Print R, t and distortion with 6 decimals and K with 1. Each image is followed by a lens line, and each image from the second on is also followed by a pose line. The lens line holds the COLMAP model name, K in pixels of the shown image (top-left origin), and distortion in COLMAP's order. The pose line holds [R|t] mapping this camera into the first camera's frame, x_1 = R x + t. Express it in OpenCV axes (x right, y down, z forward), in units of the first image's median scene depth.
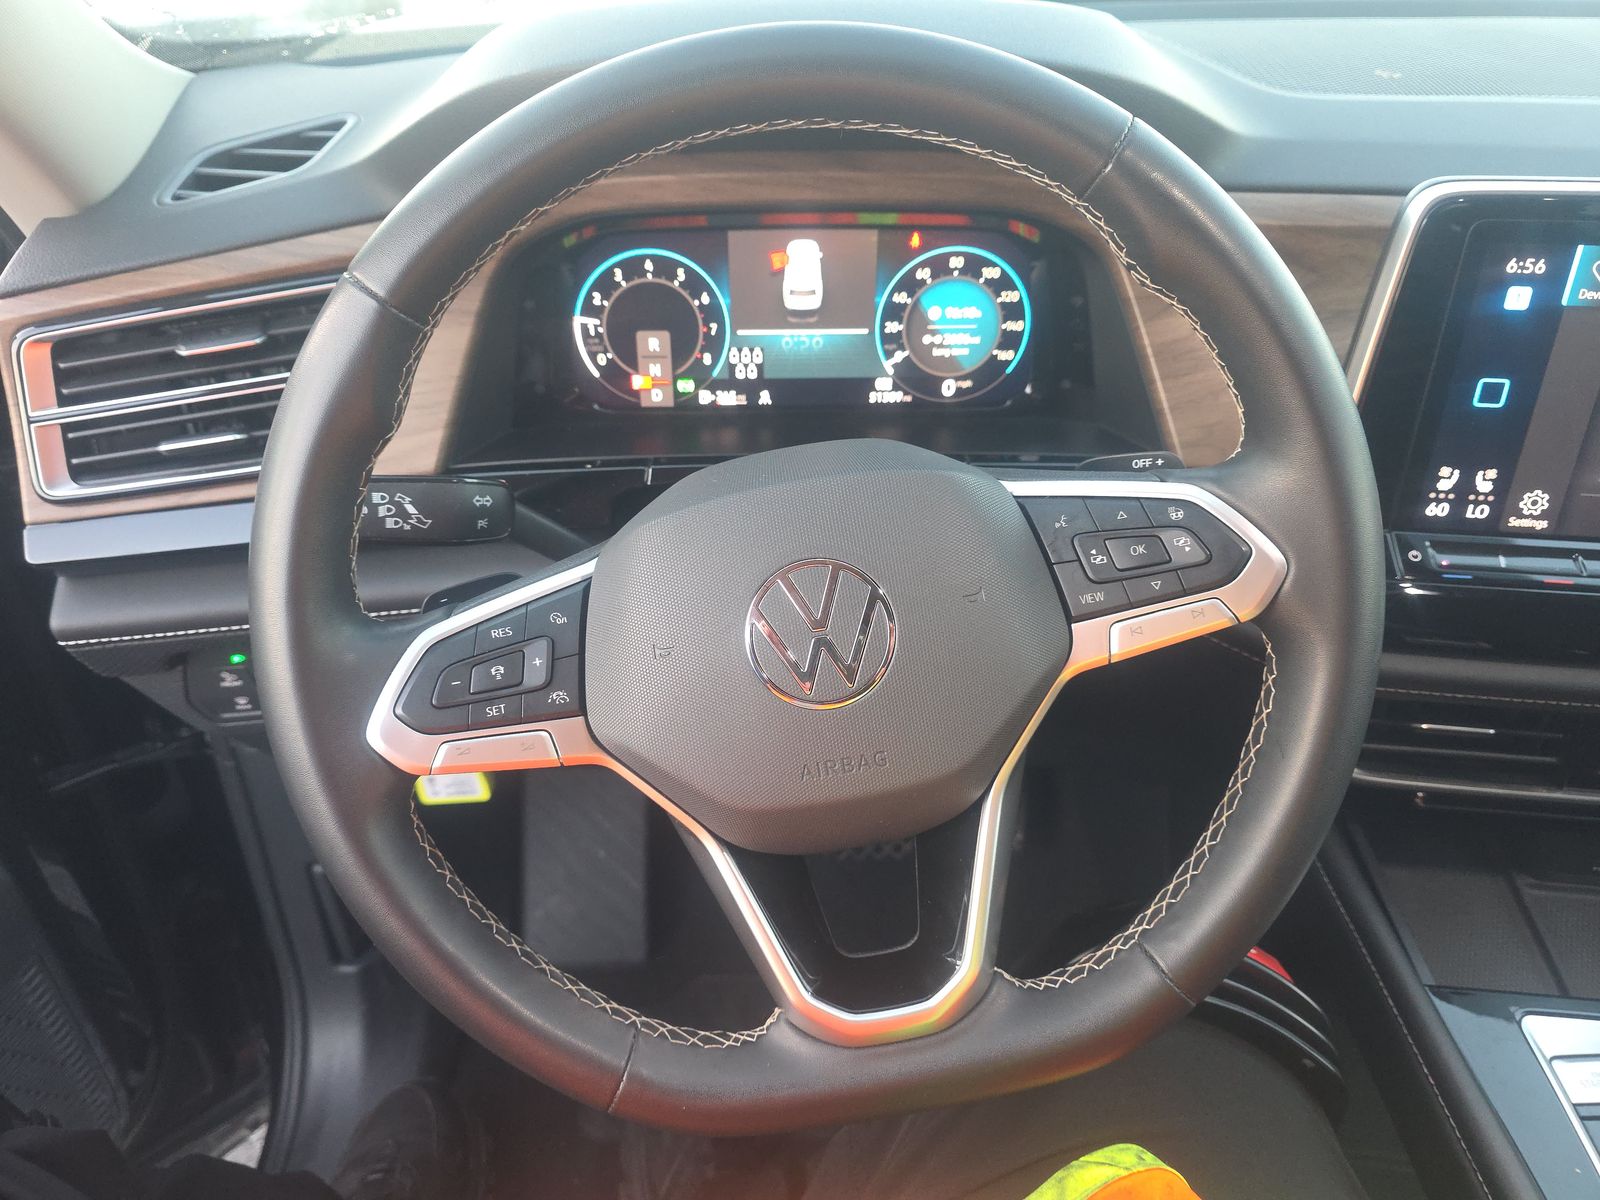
lens RADIAL K [[1104.2, 0, 799.2], [0, 1104.2, 613.7], [0, 0, 1]] dist [0.042595, -0.041636]
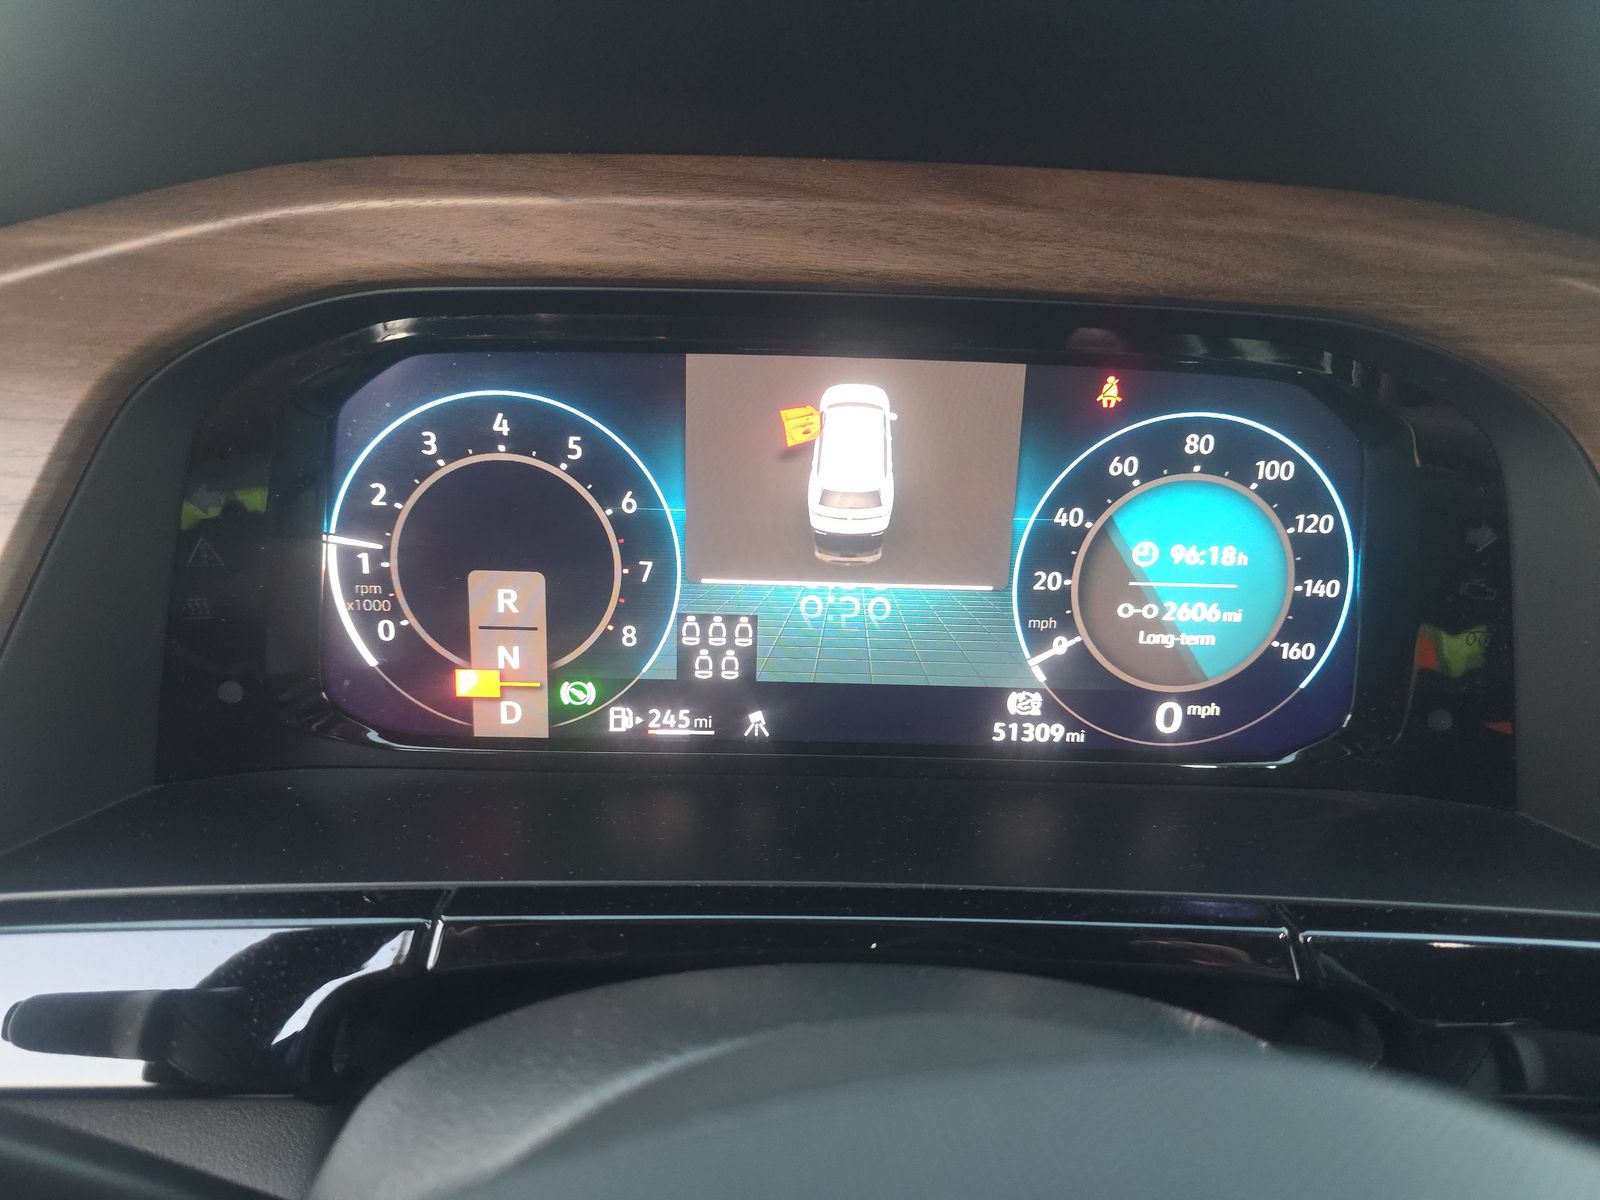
lens RADIAL K [[1104.2, 0, 799.2], [0, 1104.2, 613.7], [0, 0, 1]] dist [0.042595, -0.041636]
pose [[0.999423, 0.033920, 0.001753, -0.016185], [-0.032492, 0.969834, -0.241592, -0.135778], [-0.009895, 0.241396, 0.970376, 0.574235]]
